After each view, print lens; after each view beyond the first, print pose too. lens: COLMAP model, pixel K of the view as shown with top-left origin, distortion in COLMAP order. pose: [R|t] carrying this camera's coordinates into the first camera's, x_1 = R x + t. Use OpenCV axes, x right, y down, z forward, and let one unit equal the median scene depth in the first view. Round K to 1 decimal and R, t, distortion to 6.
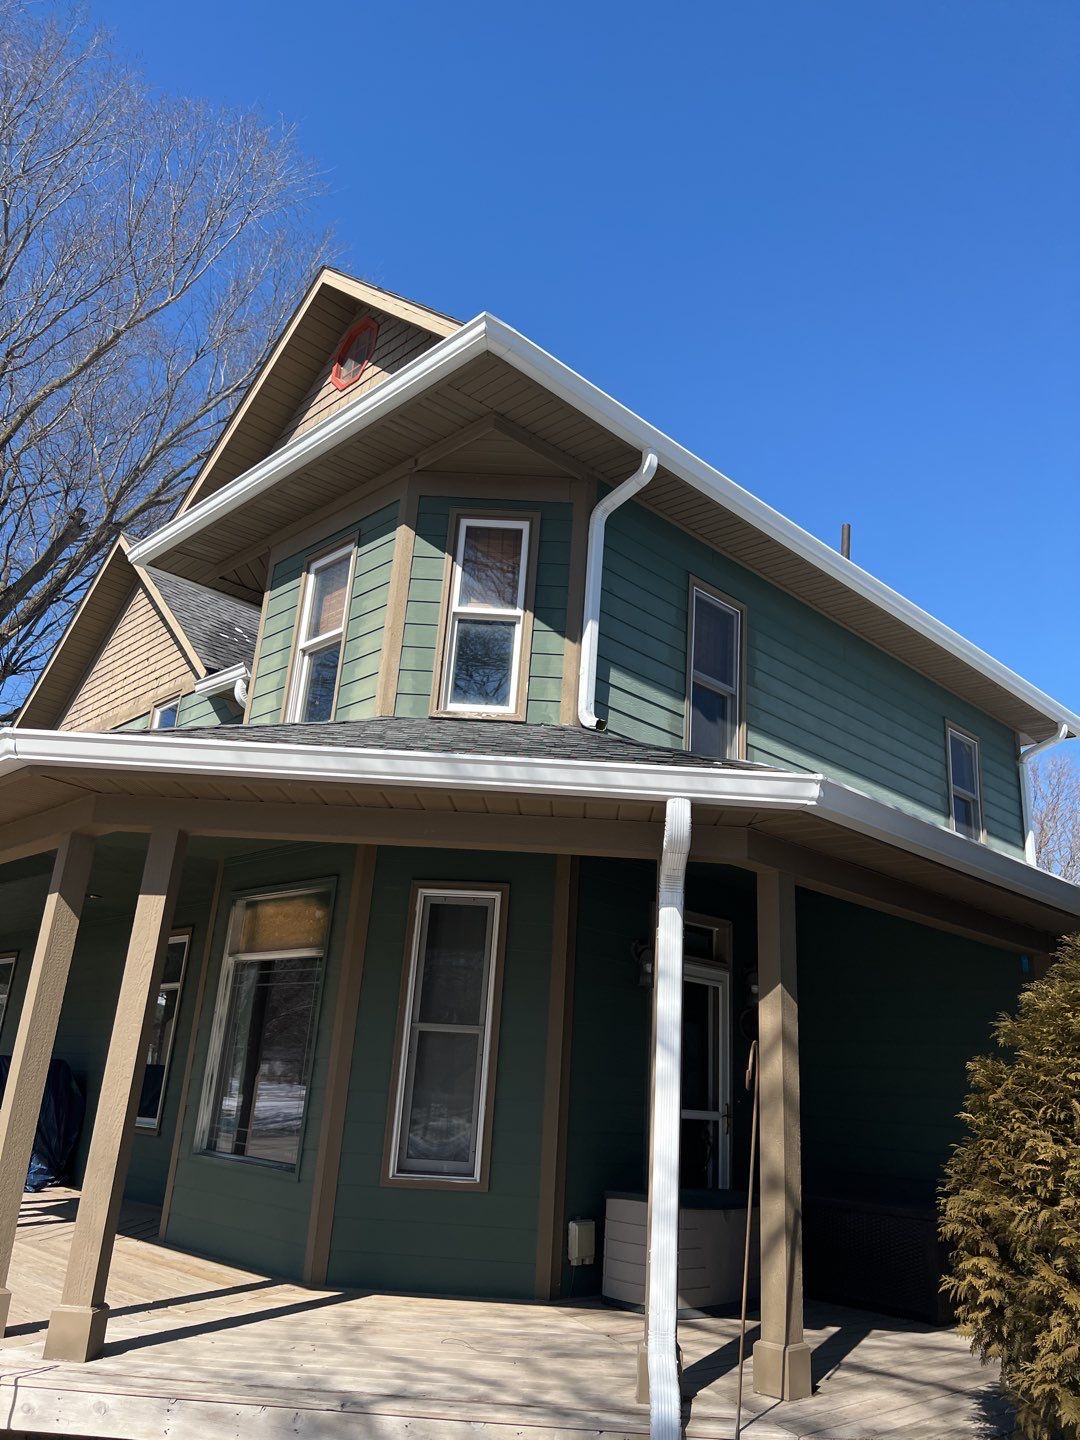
lens RADIAL K [[1120.7, 0, 538.4], [0, 1120.7, 715.1], [0, 0, 1]] dist [0.031608, 0.002886]
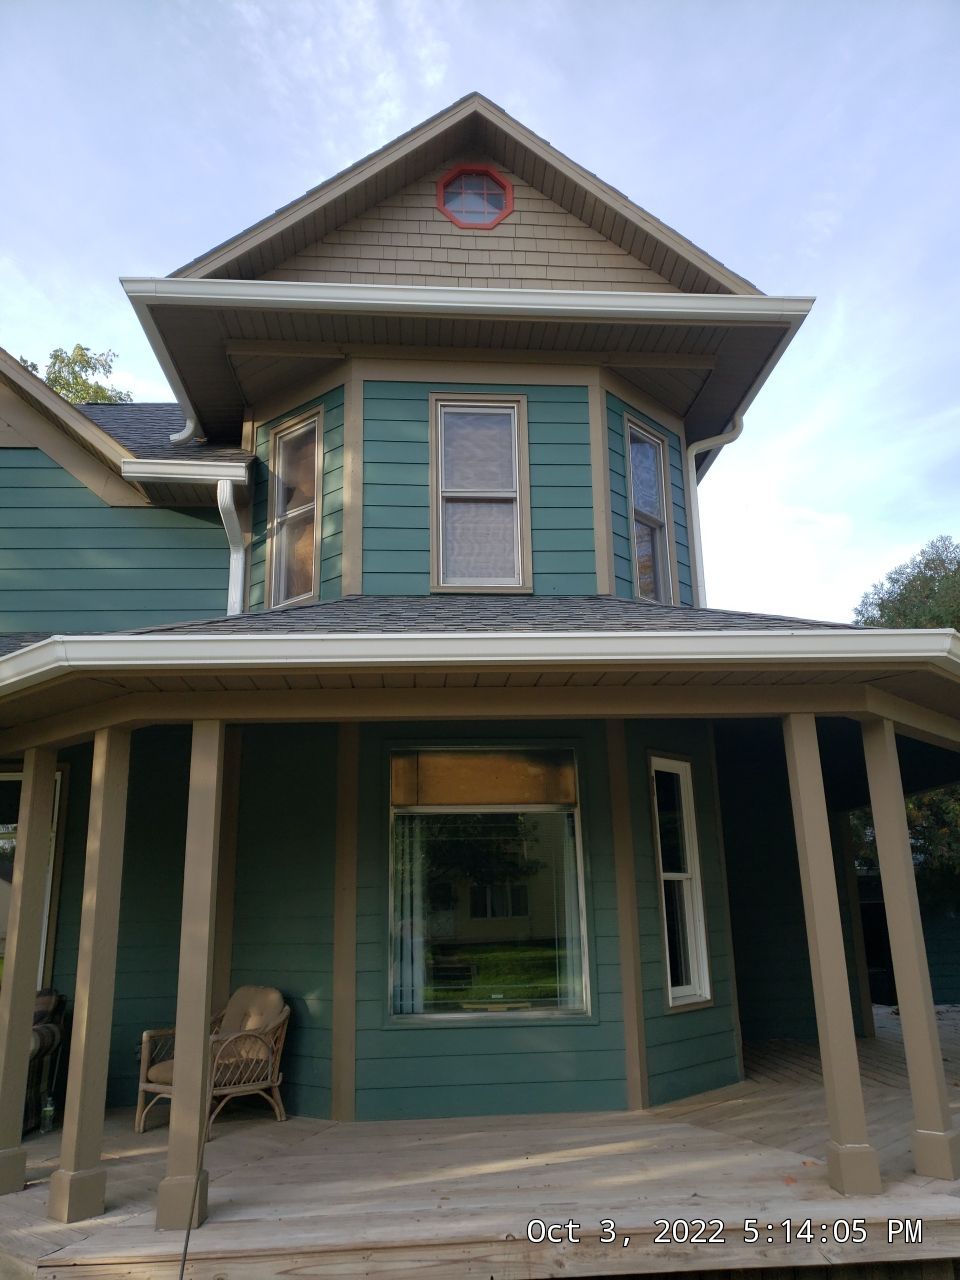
lens RADIAL K [[996.1, 0, 478.6], [0, 996.1, 635.6], [0, 0, 1]] dist [0.031608, 0.002886]
pose [[0.650362, 0.131888, 0.748087, -0.906453], [-0.190818, 0.981599, -0.007165, 0.069946], [-0.735267, -0.138089, 0.663562, 0.439503]]
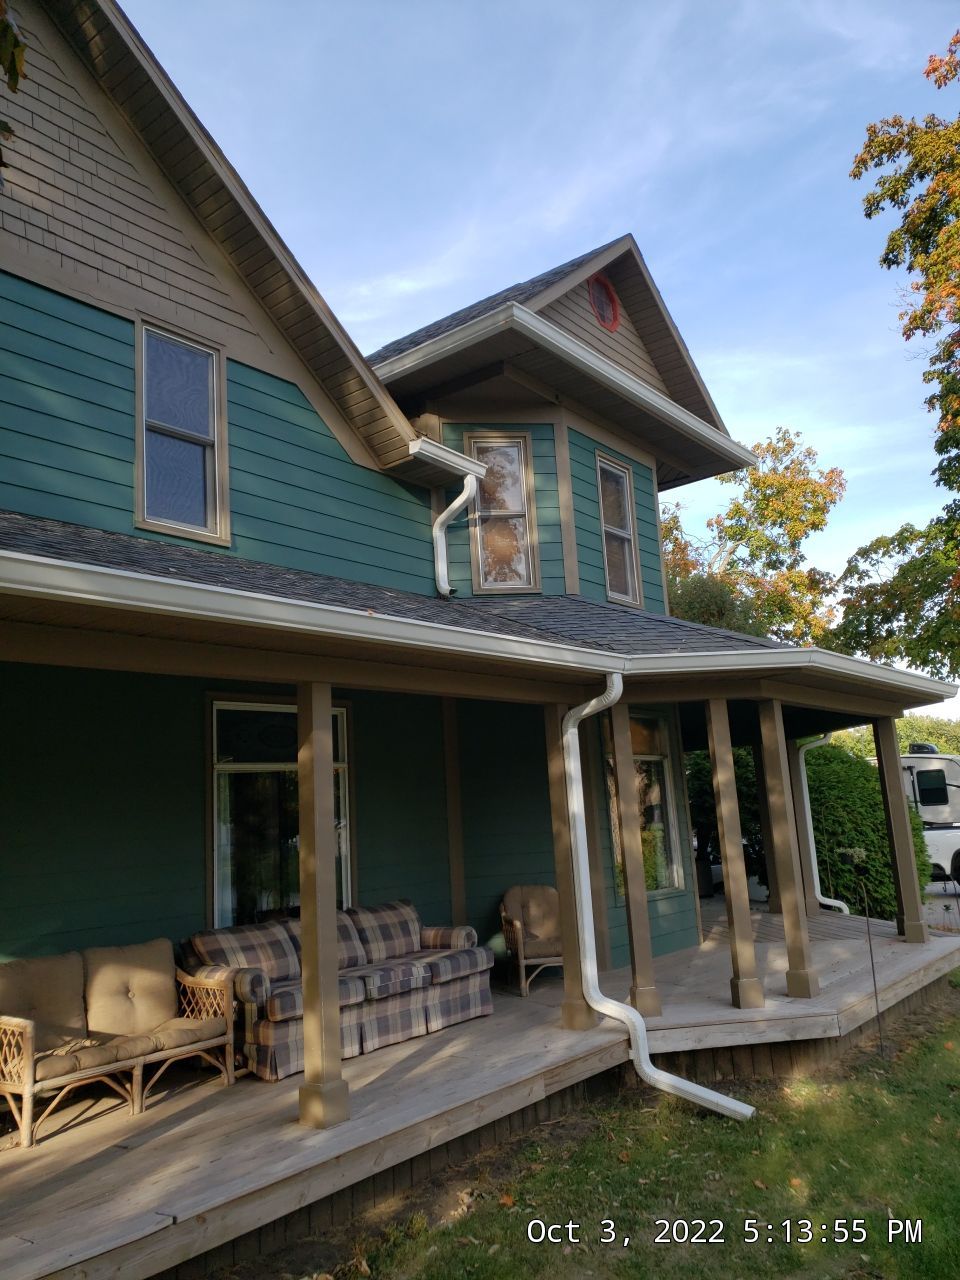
lens RADIAL K [[1007.1, 0, 480.0], [0, 1007.1, 640.0], [0, 0, 1]] dist [-0.003558, 0.000112]
pose [[-0.131680, 0.119683, 0.984041, -1.476801], [-0.279459, 0.947939, -0.152688, 0.317129], [-0.951085, -0.295105, -0.091378, 1.332694]]
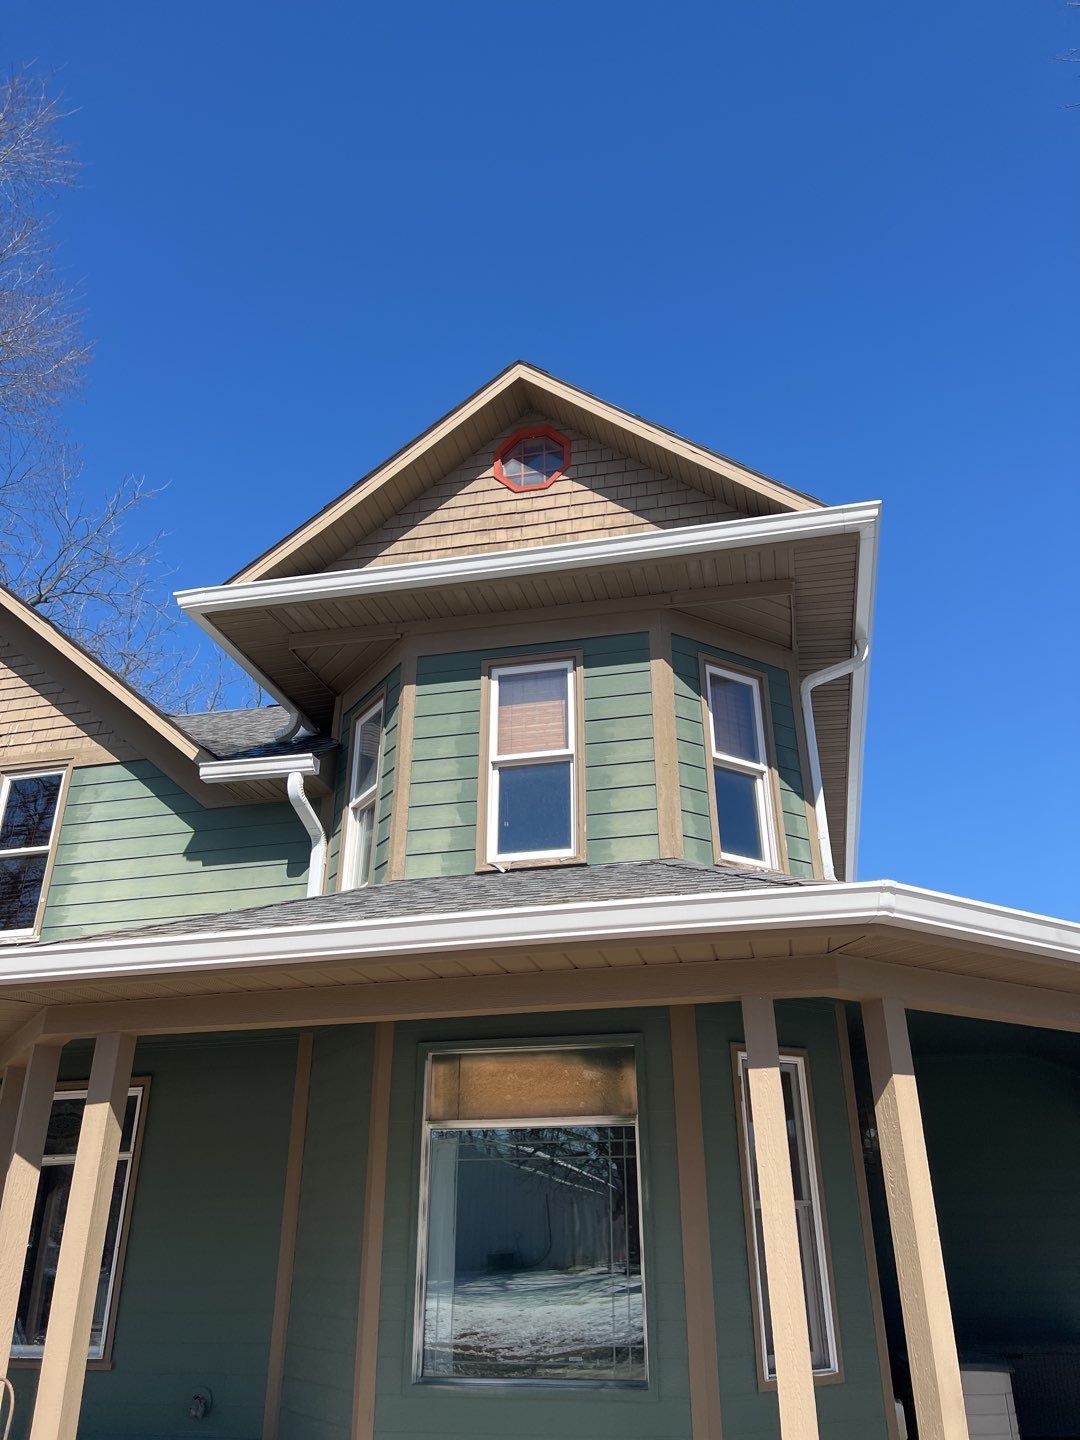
lens RADIAL K [[1090.5, 0, 542.9], [0, 1090.5, 715.0], [0, 0, 1]] dist [0.116273, -0.217015]
pose [[0.837361, 0.177422, 0.517056, -0.708596], [-0.120871, 0.982546, -0.141402, 0.025582], [-0.533119, 0.055907, 0.844191, 0.267154]]
